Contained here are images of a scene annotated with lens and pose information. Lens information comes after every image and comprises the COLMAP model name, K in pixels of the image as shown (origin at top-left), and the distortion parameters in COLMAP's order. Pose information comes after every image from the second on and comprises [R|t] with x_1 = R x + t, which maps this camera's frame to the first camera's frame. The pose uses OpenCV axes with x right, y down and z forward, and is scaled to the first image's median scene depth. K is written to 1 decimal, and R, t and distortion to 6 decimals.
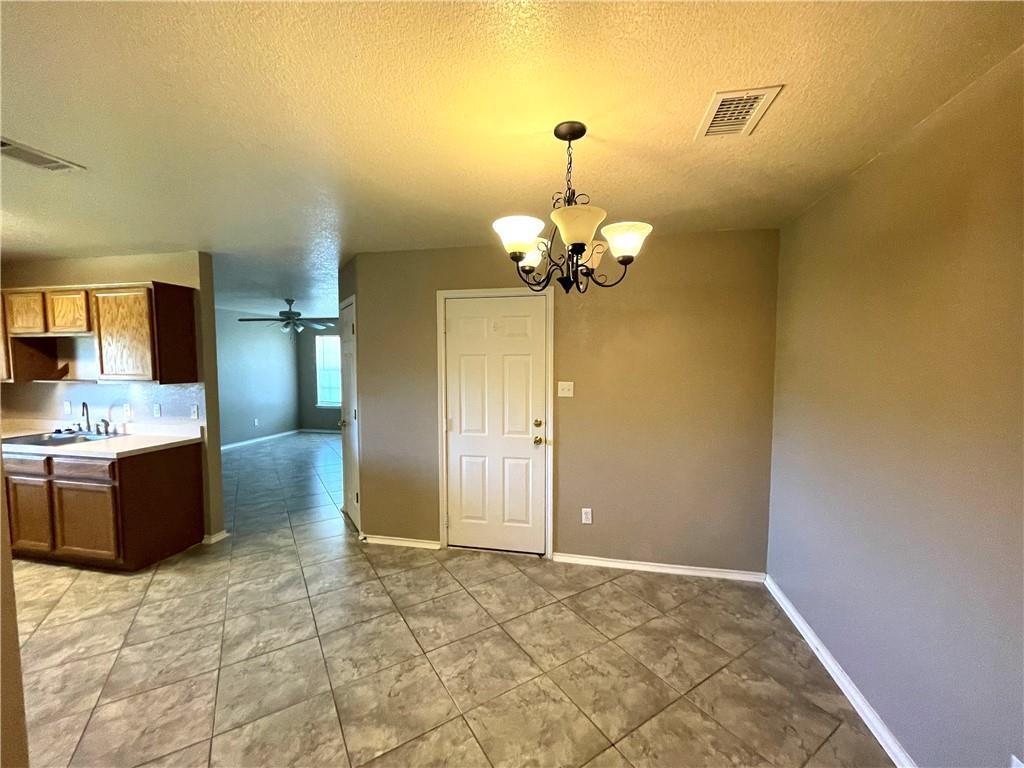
lens RADIAL K [[419.2, 0, 512.9], [0, 419.2, 385.6], [0, 0, 1]] dist [-0.002098, 0.000029]
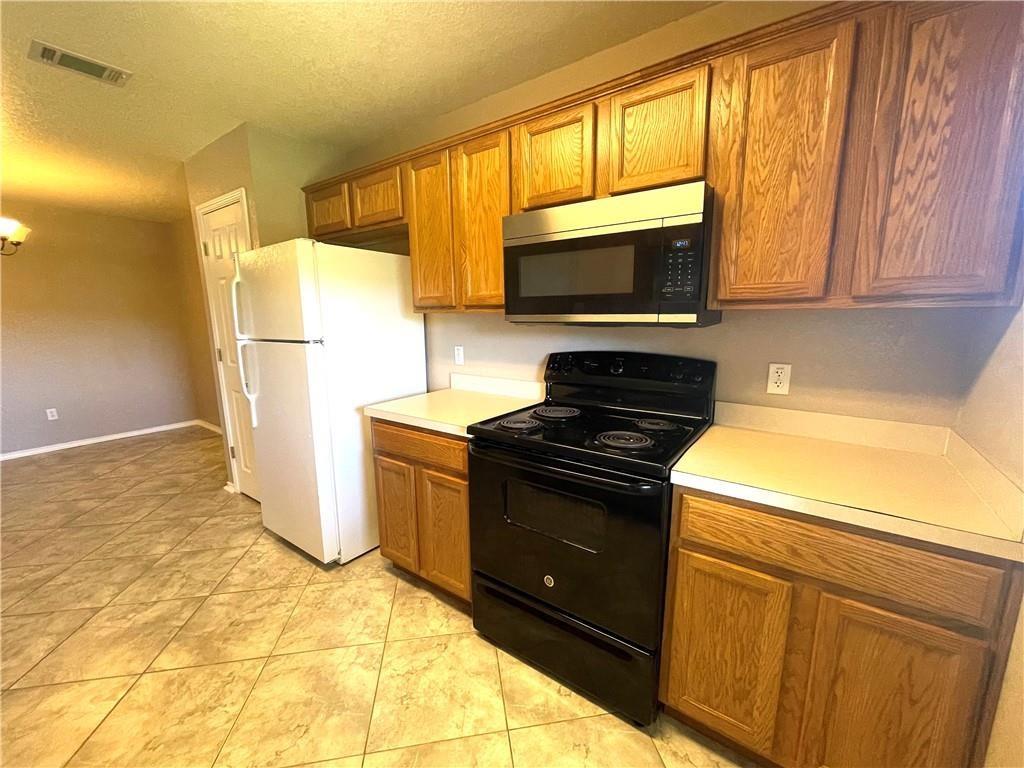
lens RADIAL K [[419.2, 0, 508.4], [0, 419.2, 384.8], [0, 0, 1]] dist [-0.002098, 0.000029]
pose [[-0.911837, -0.058790, 0.406320, -2.083750], [0.038352, 0.973169, 0.226873, 0.005445], [-0.408756, 0.222454, -0.885117, 1.353319]]
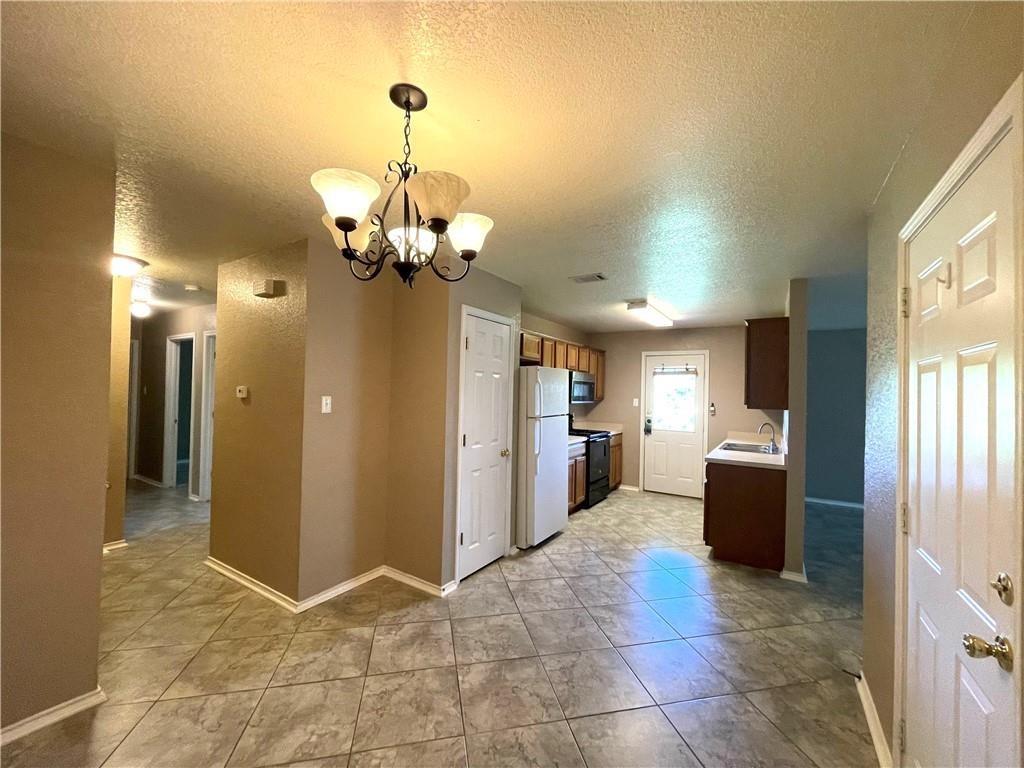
lens RADIAL K [[419.2, 0, 516.5], [0, 419.2, 386.3], [0, 0, 1]] dist [-0.002098, 0.000029]
pose [[-0.340740, -0.016106, -0.940020, 0.639144], [-0.081163, 0.996624, 0.012344, -0.038399], [0.936648, 0.080501, -0.340897, 1.147602]]
